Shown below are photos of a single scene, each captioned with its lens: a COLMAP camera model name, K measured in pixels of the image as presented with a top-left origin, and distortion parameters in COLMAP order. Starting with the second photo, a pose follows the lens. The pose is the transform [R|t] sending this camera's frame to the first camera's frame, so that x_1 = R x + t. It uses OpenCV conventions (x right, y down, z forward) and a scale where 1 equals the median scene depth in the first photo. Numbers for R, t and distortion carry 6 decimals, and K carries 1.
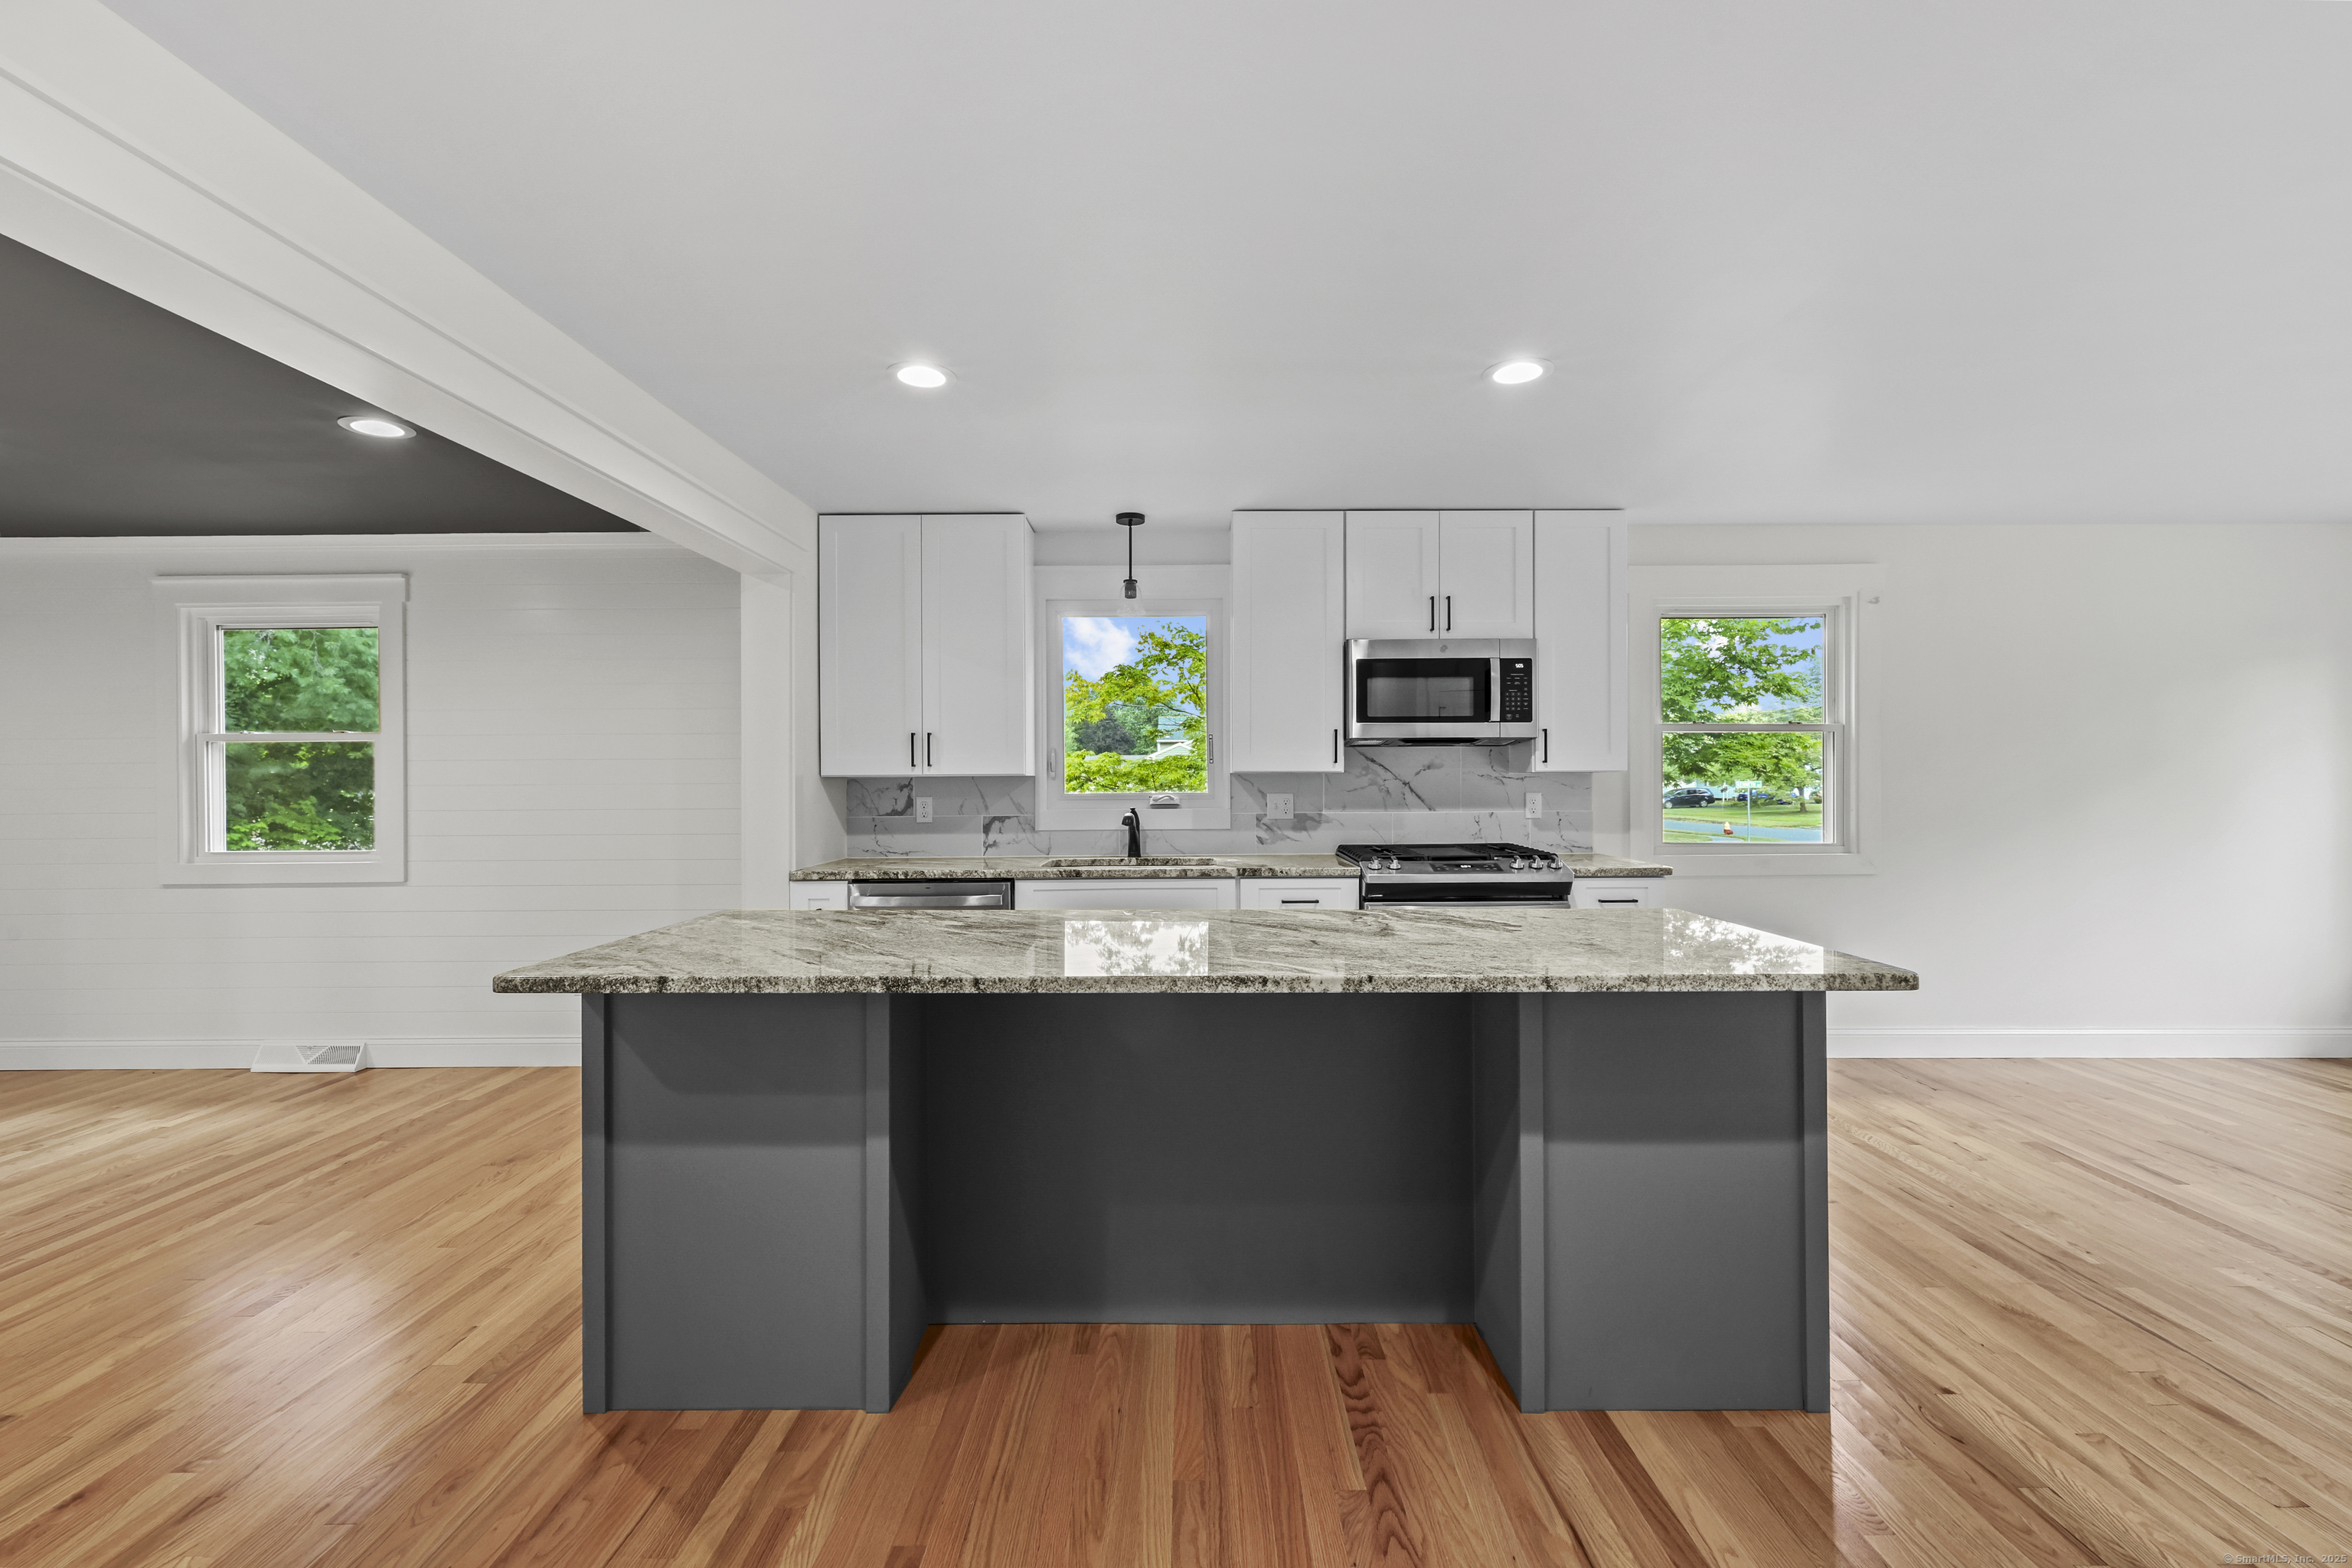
lens RADIAL K [[955.9, 0, 1187.0], [0, 955.9, 782.4], [0, 0, 1]] dist [0.000789, 0.000331]
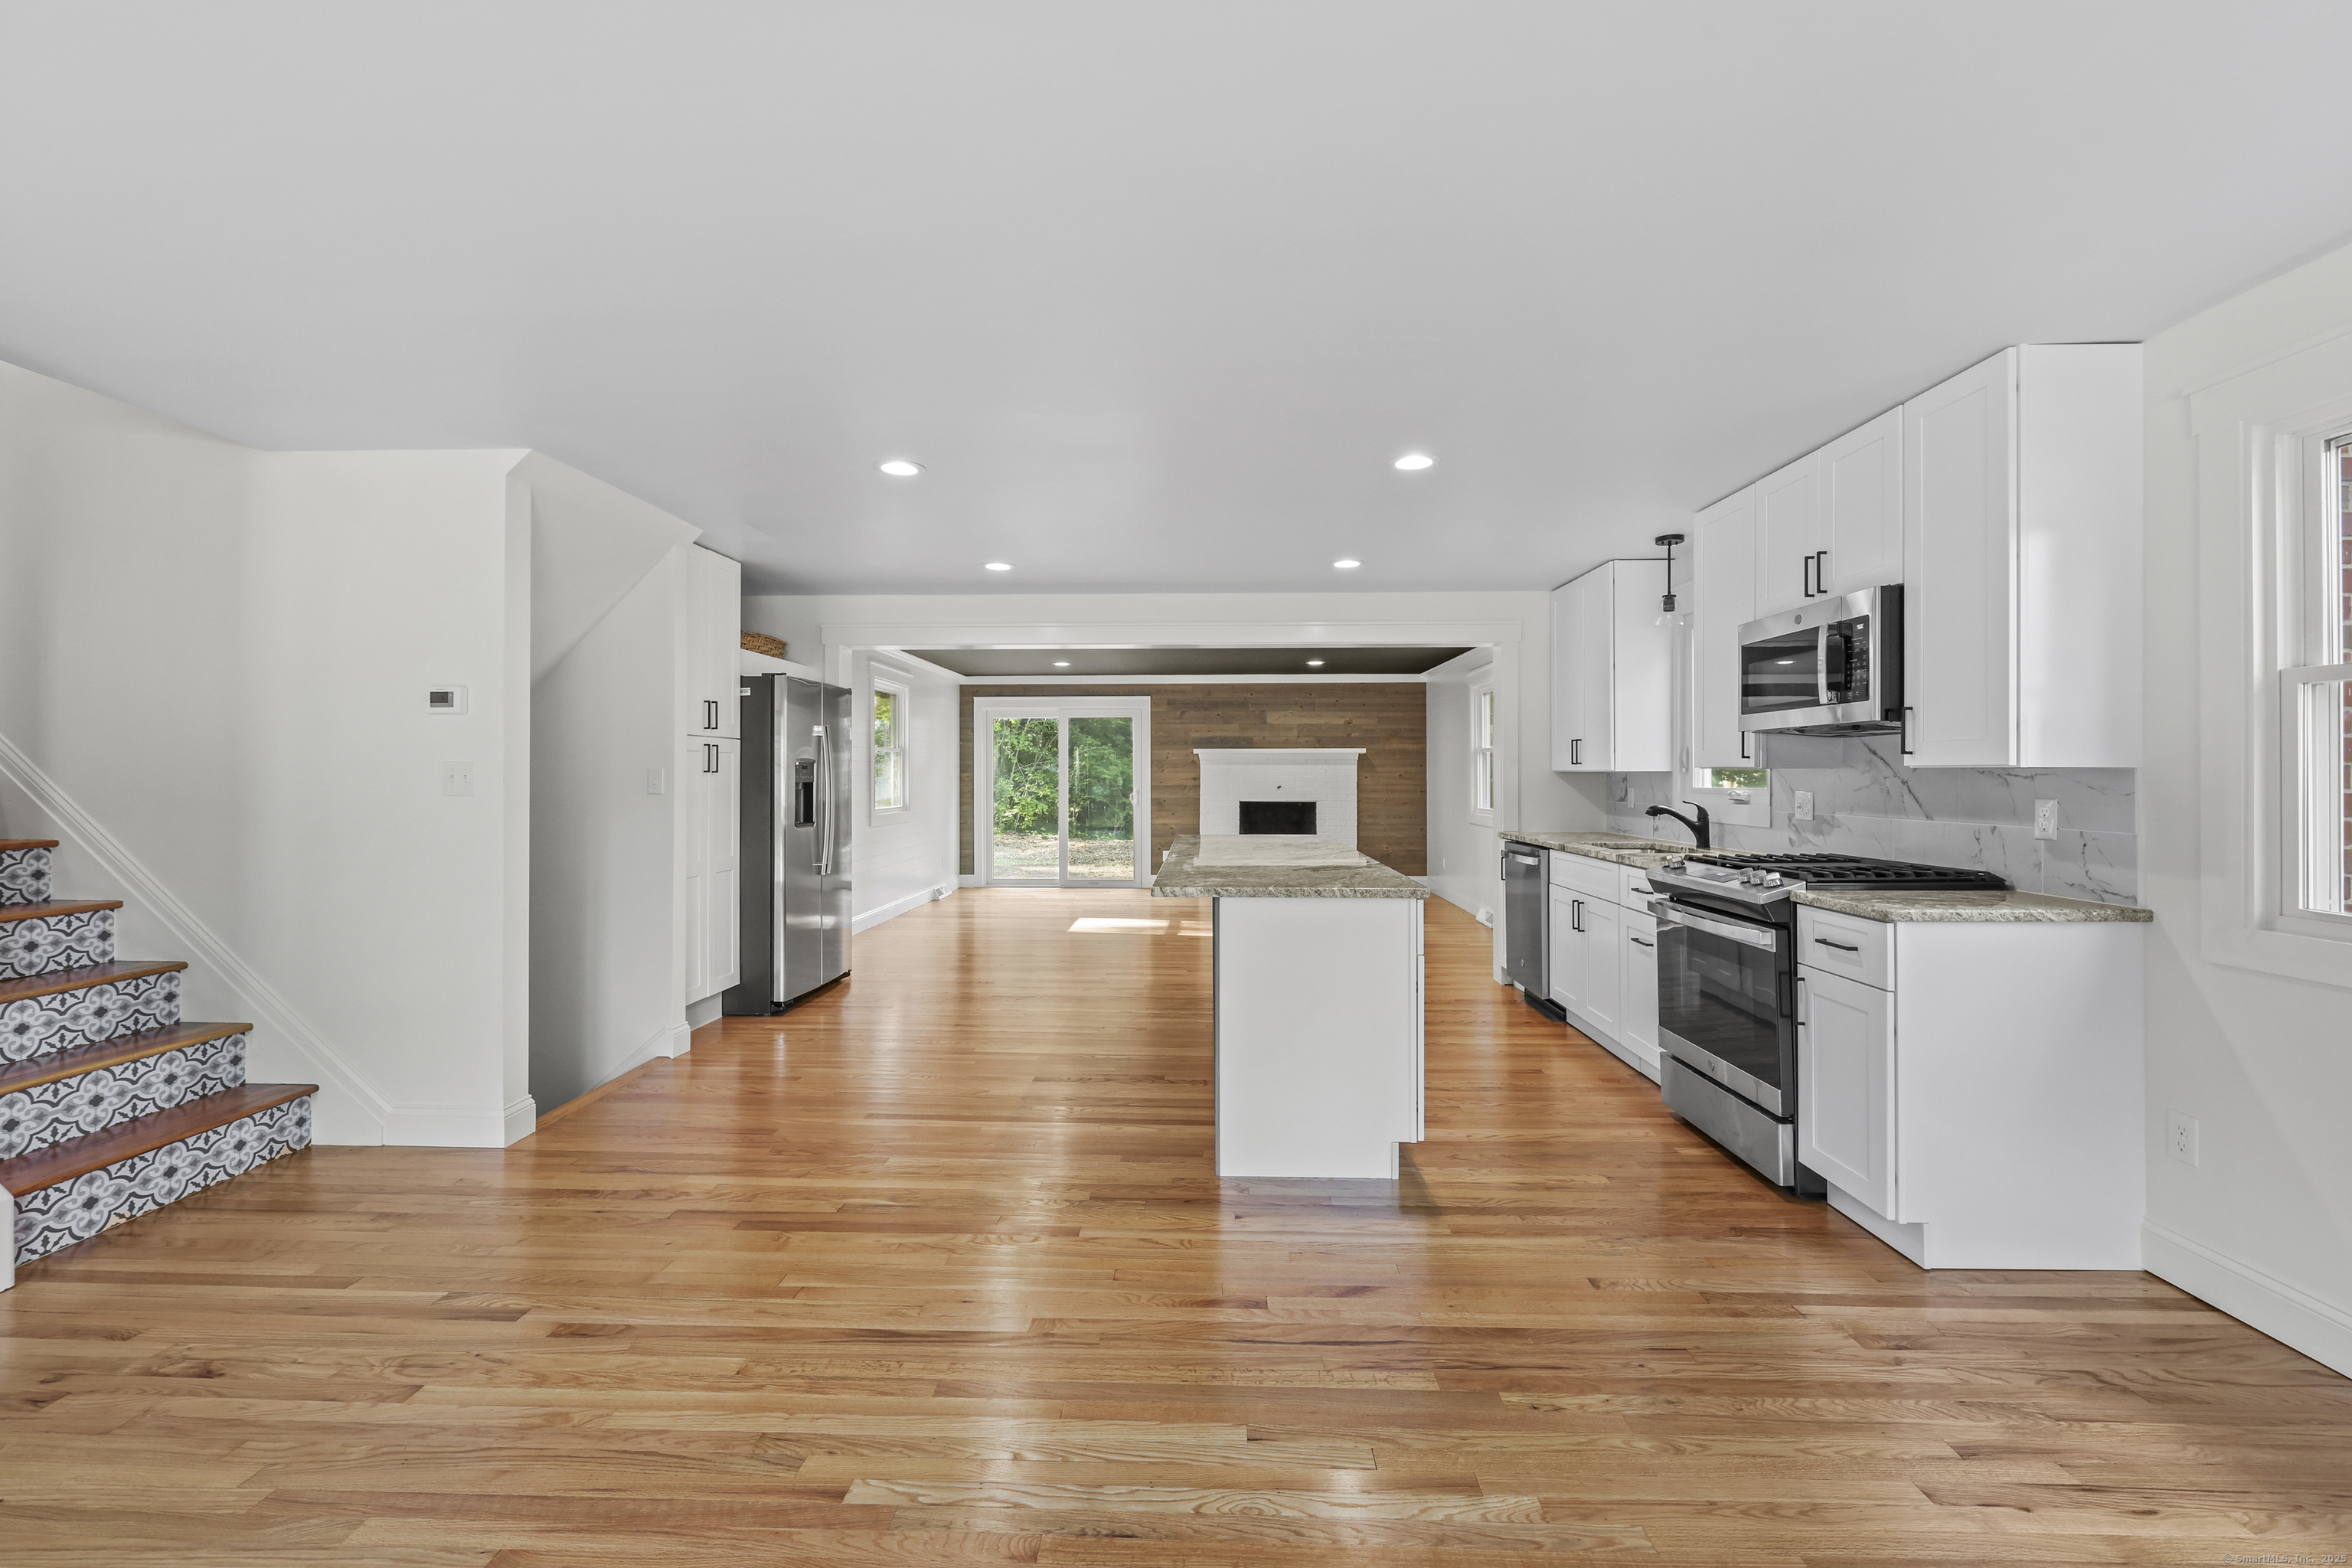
lens RADIAL K [[966.2, 0, 1176.8], [0, 966.2, 769.7], [0, 0, 1]] dist [0.001338, 0.000316]
pose [[-0.026332, 0.001774, -0.999652, 1.128277], [-0.001252, 0.999998, 0.001807, -0.010360], [0.999652, 0.001299, -0.026329, 0.484932]]
